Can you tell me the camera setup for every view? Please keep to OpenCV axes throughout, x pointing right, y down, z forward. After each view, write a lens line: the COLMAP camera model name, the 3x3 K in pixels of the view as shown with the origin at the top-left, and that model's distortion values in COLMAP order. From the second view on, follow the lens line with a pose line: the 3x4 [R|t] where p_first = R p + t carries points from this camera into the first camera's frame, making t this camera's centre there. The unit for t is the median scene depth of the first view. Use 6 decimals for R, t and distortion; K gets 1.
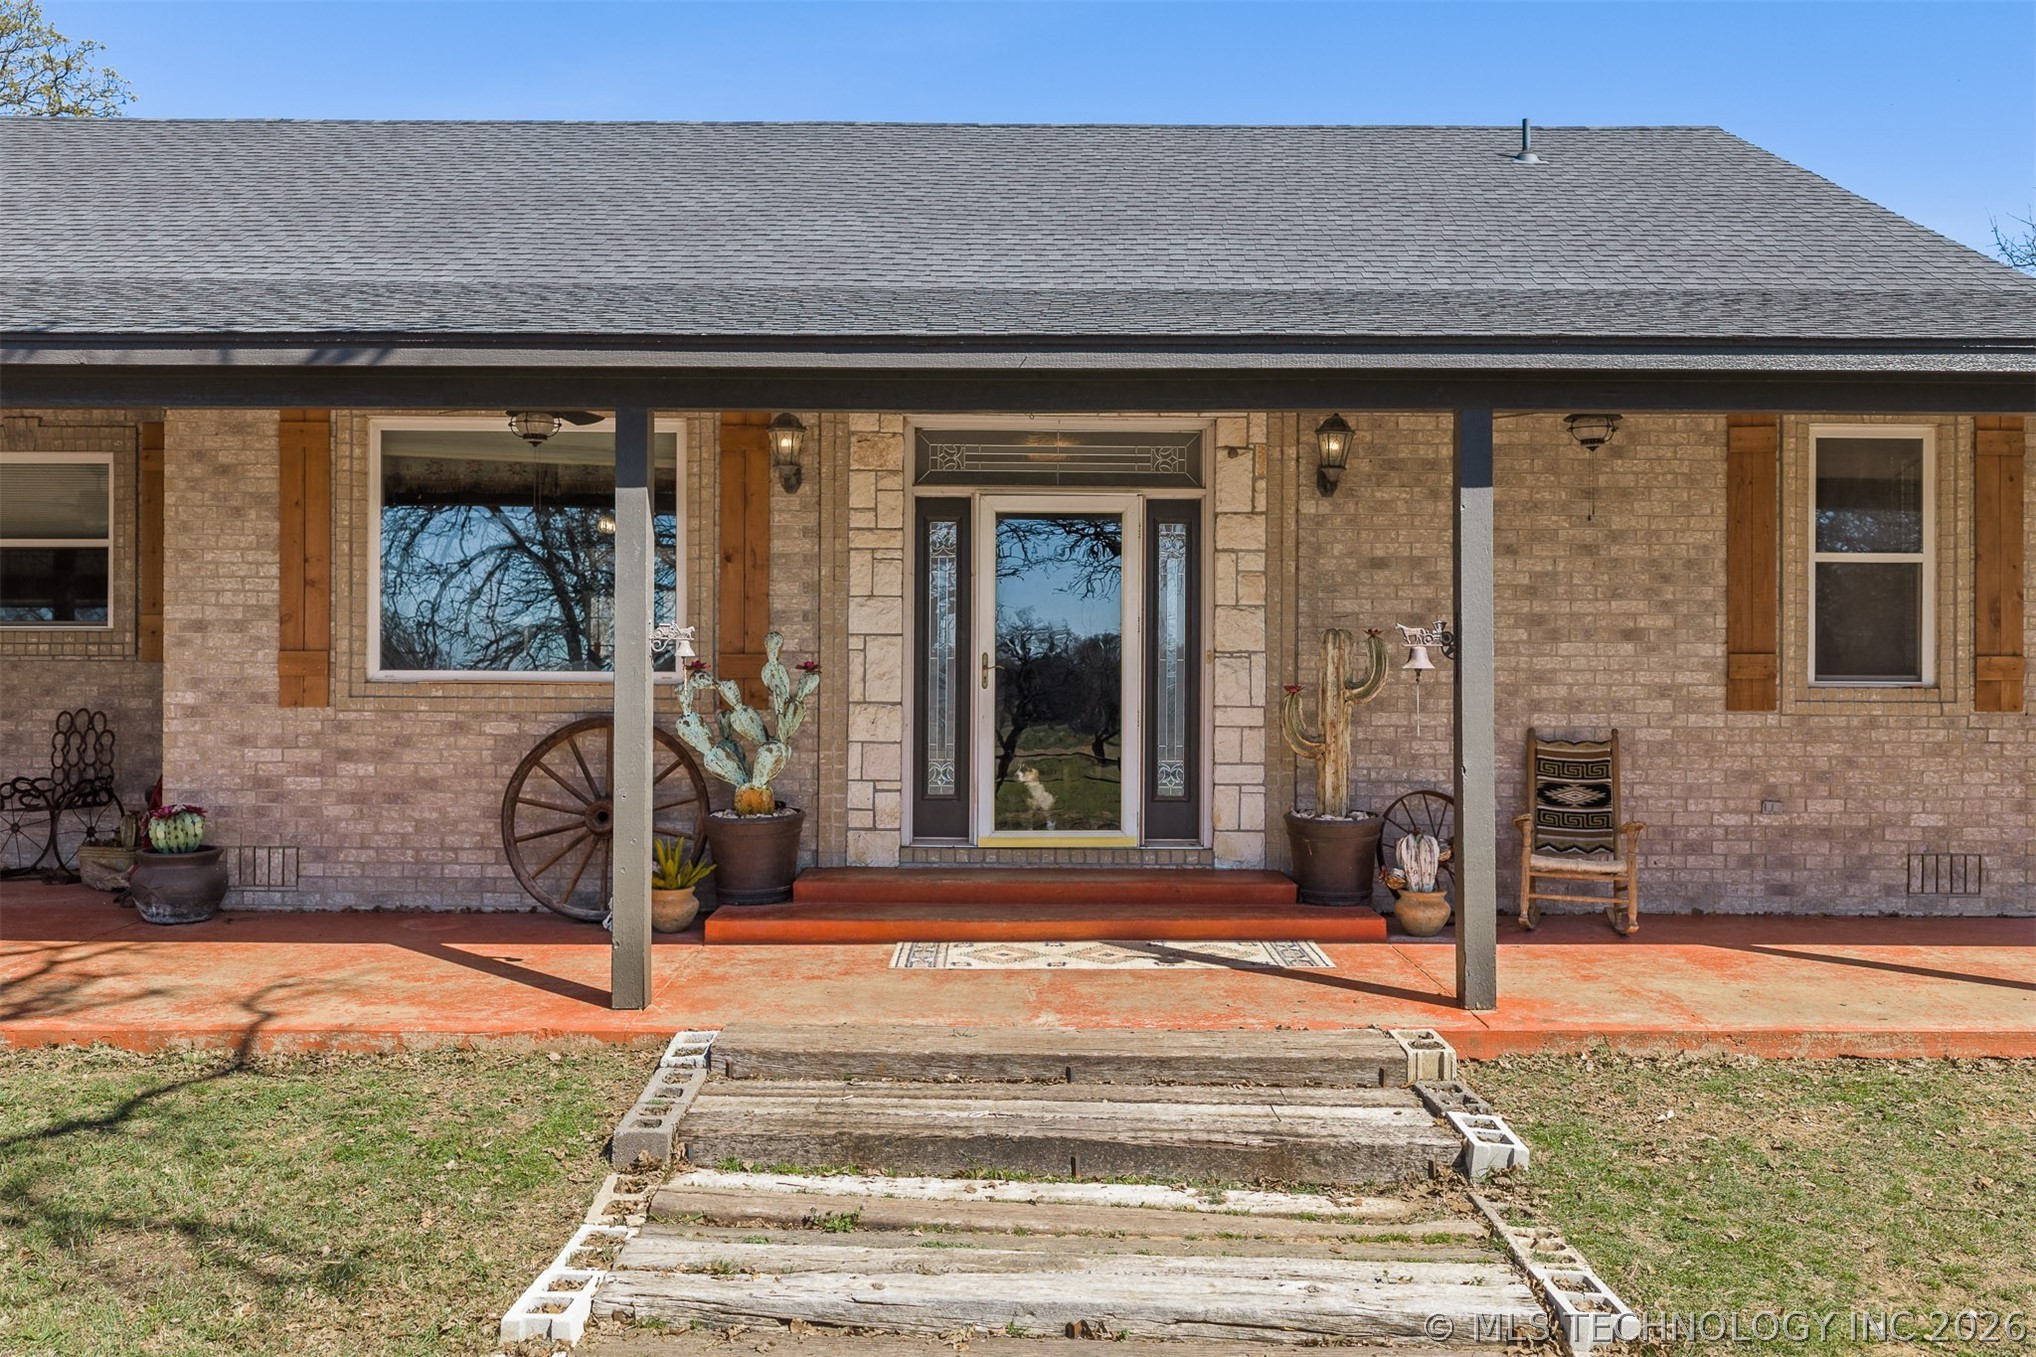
lens RADIAL K [[1680.7, 0, 1017.6], [0, 1680.7, 679.2], [0, 0, 1]] dist [0.011798, 0.000966]
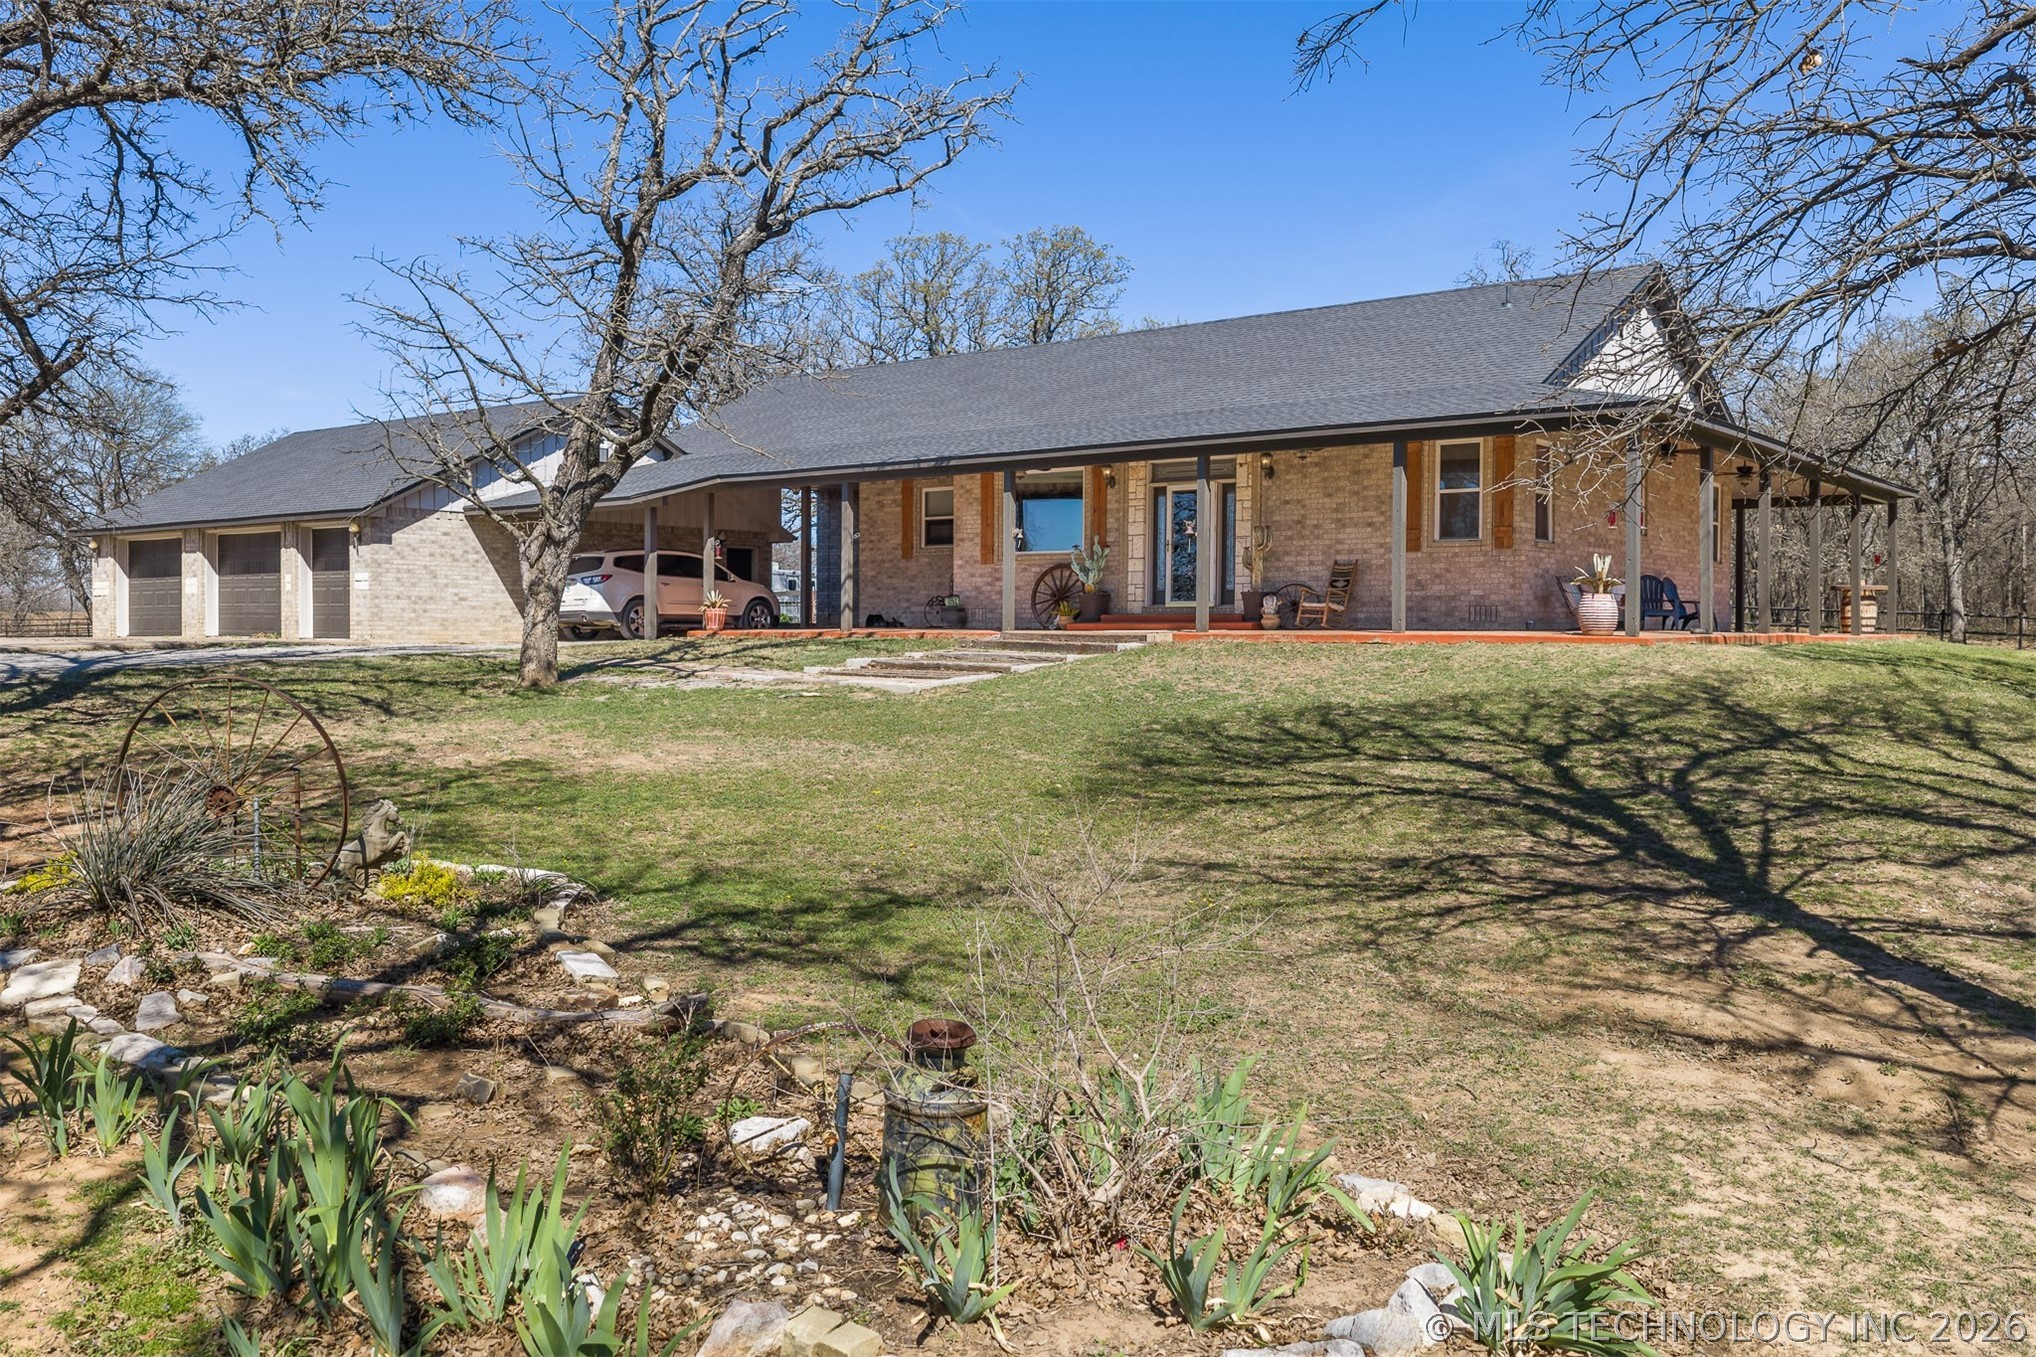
lens RADIAL K [[1680.7, 0, 1018.1], [0, 1680.7, 674.5], [0, 0, 1]] dist [0.011798, 0.000966]
pose [[0.785176, 0.013611, -0.619123, 1.587380], [-0.013771, 0.999895, 0.004518, 0.208532], [0.619119, 0.004979, 0.785281, -1.451077]]
